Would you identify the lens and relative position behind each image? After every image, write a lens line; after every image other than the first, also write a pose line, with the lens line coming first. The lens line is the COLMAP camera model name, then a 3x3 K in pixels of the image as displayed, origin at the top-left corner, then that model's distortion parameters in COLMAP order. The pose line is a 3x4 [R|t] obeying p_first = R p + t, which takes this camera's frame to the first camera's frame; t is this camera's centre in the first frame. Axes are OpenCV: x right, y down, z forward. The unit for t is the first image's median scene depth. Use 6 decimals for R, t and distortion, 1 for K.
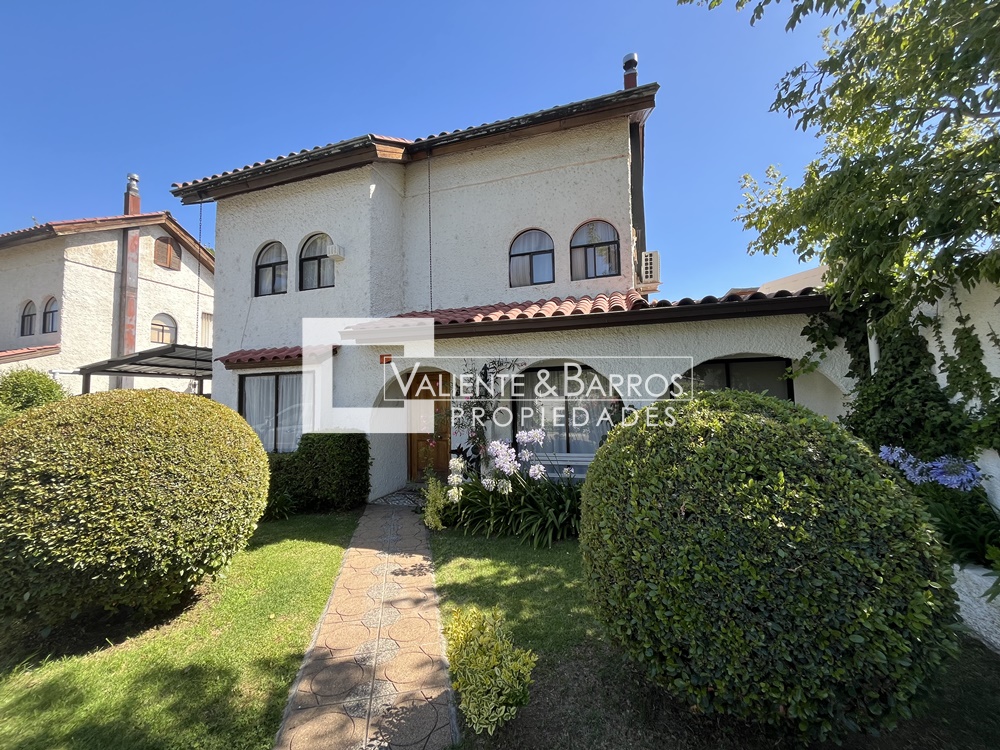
lens RADIAL K [[405.5, 0, 500.0], [0, 405.5, 375.0], [0, 0, 1]] dist [-0.002646, -0.000425]
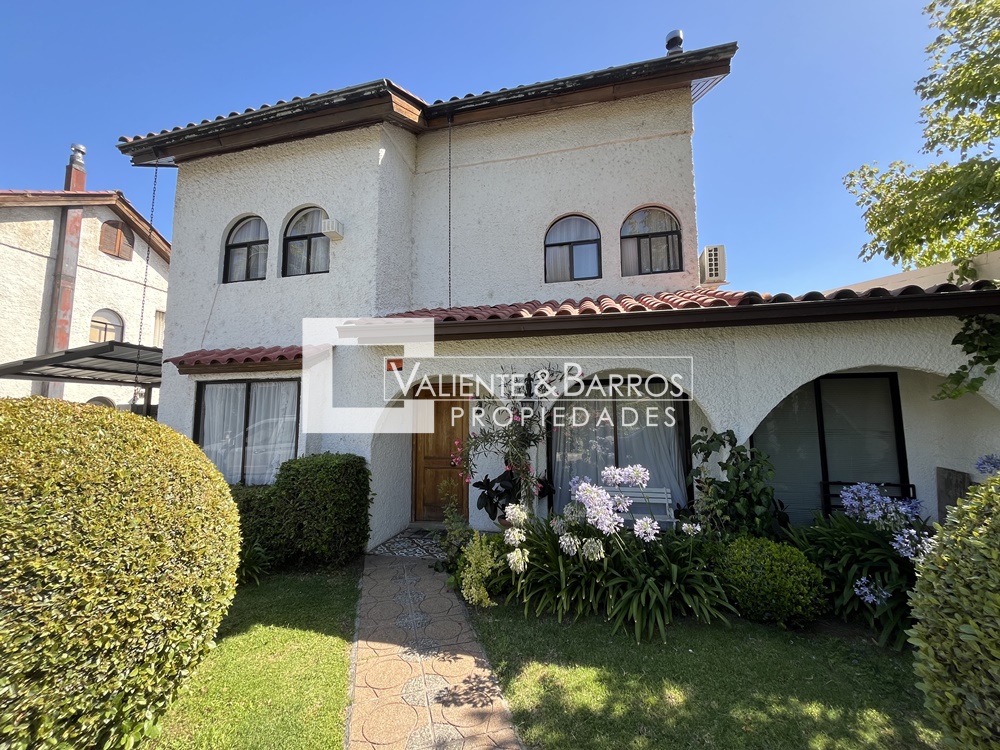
lens RADIAL K [[405.5, 0, 500.0], [0, 405.5, 375.0], [0, 0, 1]] dist [-0.002646, -0.000425]
pose [[0.997448, 0.021813, 0.067976, -0.125732], [-0.019203, 0.999062, -0.038823, 0.006070], [-0.068759, 0.037419, 0.996931, 0.198225]]
